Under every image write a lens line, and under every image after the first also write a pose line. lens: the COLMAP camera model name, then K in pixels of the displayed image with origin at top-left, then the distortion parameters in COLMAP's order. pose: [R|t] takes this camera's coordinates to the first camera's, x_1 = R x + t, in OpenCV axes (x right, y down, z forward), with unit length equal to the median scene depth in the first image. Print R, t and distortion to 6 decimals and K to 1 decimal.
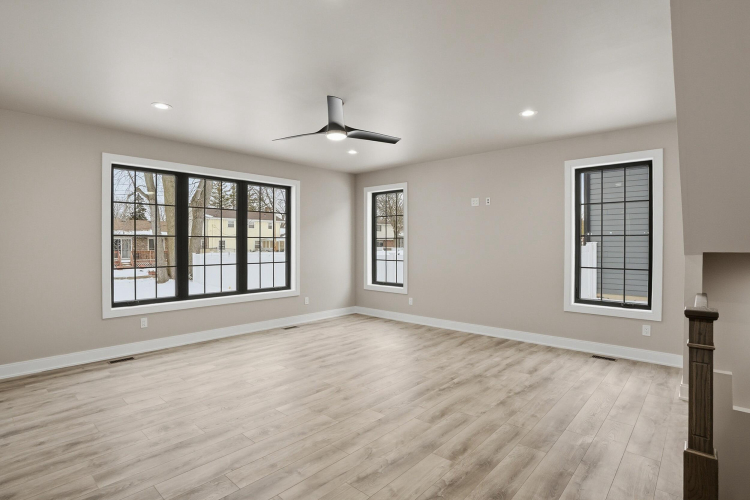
lens RADIAL K [[378.3, 0, 375.0], [0, 378.3, 250.0], [0, 0, 1]] dist [-0.060100, 0.025230]
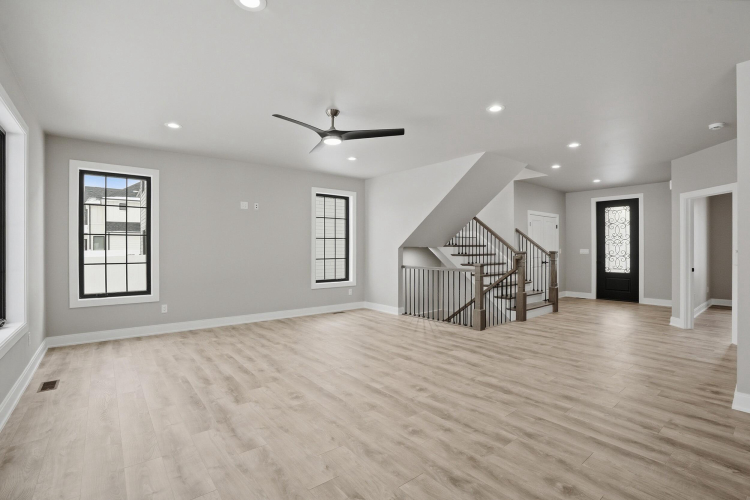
lens RADIAL K [[352.7, 0, 375.0], [0, 352.7, 250.0], [0, 0, 1]] dist [-0.073144, 0.030830]
pose [[0.156545, -0.005683, 0.987655, -0.967481], [0.017374, 0.999845, 0.002999, 0.012178], [-0.987518, 0.016690, 0.156619, 0.636727]]
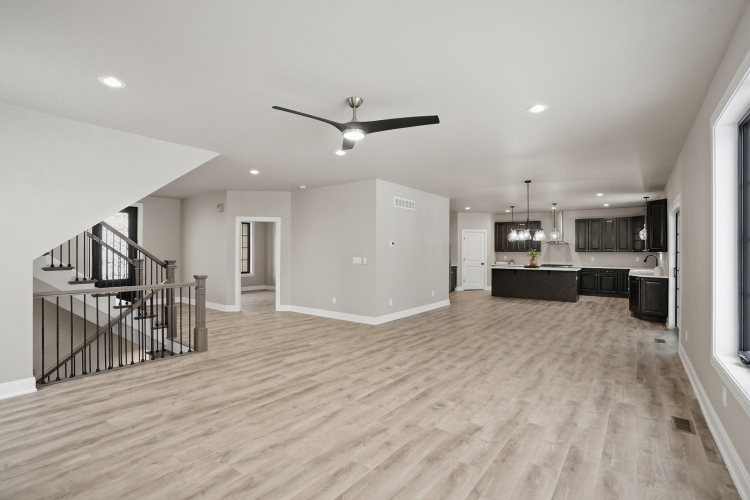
lens RADIAL K [[352.7, 0, 375.0], [0, 352.7, 250.0], [0, 0, 1]] dist [-0.073144, 0.030830]
pose [[-0.996193, -0.005458, -0.087003, -0.070308], [-0.006492, 0.999911, 0.011614, -0.027059], [0.086932, 0.012134, -0.996140, 1.652599]]
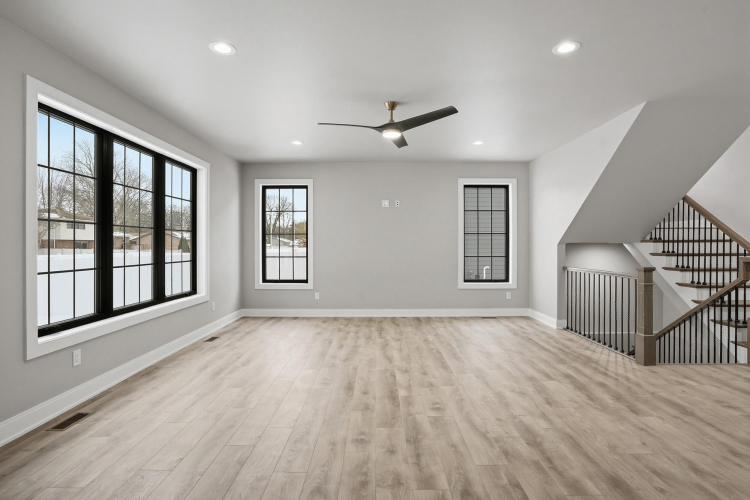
lens RADIAL K [[381.3, 0, 375.0], [0, 381.3, 250.0], [0, 0, 1]] dist [-0.055049, 0.028404]
pose [[0.743615, -0.010884, 0.668519, -0.760456], [0.013302, 0.999910, 0.001482, 0.019241], [-0.668476, 0.007791, 0.743693, 0.205269]]
